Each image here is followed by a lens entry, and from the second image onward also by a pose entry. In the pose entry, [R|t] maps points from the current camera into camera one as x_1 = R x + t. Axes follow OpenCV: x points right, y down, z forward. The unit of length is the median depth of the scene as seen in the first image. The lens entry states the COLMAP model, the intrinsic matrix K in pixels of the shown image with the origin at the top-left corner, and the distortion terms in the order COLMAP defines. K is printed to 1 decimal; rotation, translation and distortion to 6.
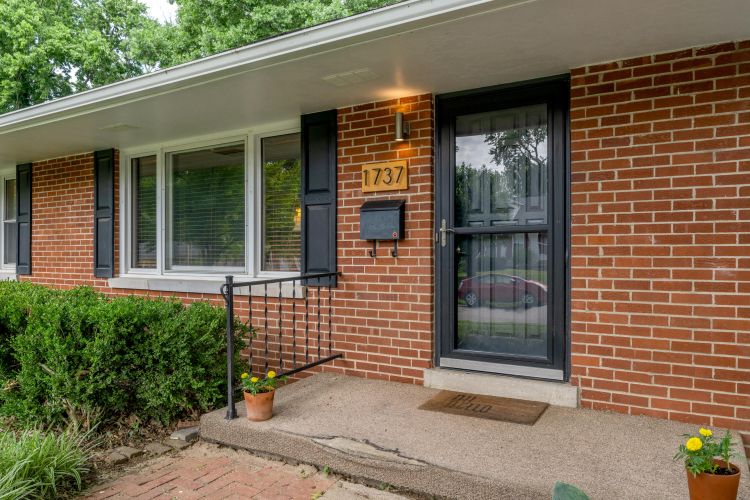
lens RADIAL K [[527.6, 0, 380.4], [0, 527.6, 253.5], [0, 0, 1]] dist [-0.021303, 0.002739]
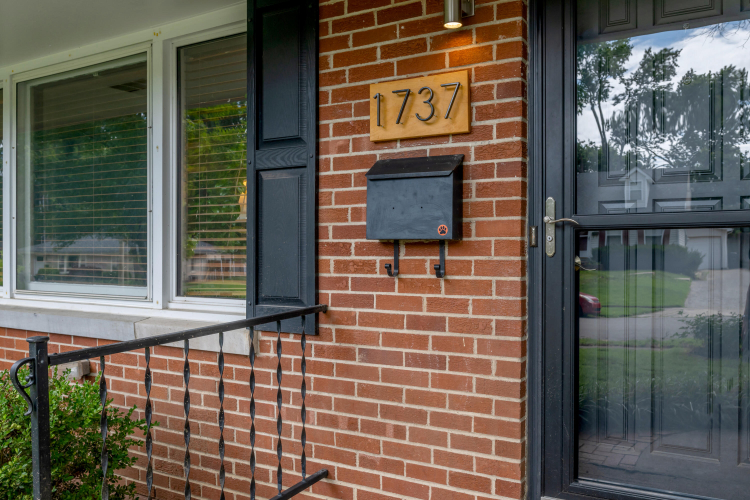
lens RADIAL K [[659.2, 0, 372.9], [0, 659.2, 255.0], [0, 0, 1]] dist [-0.027310, -0.004536]
pose [[0.999990, 0.002039, -0.003980, -0.030916], [-0.002002, 0.999956, 0.009110, -0.018360], [0.003999, -0.009102, 0.999951, 0.411473]]
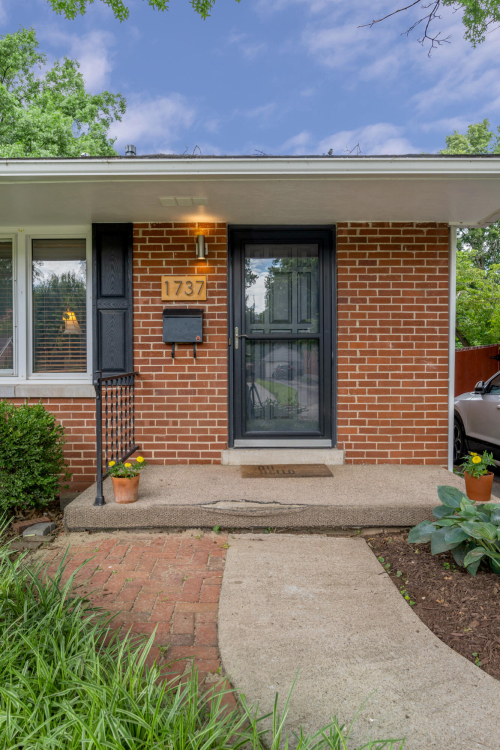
lens RADIAL K [[505.1, 0, 248.4], [0, 505.1, 368.0], [0, 0, 1]] dist [-0.025219, 0.001073]
pose [[0.861790, -0.001219, 0.507263, -0.437492], [0.000260, 0.999998, 0.001962, 0.027385], [-0.507265, -0.001559, 0.861789, -0.026904]]
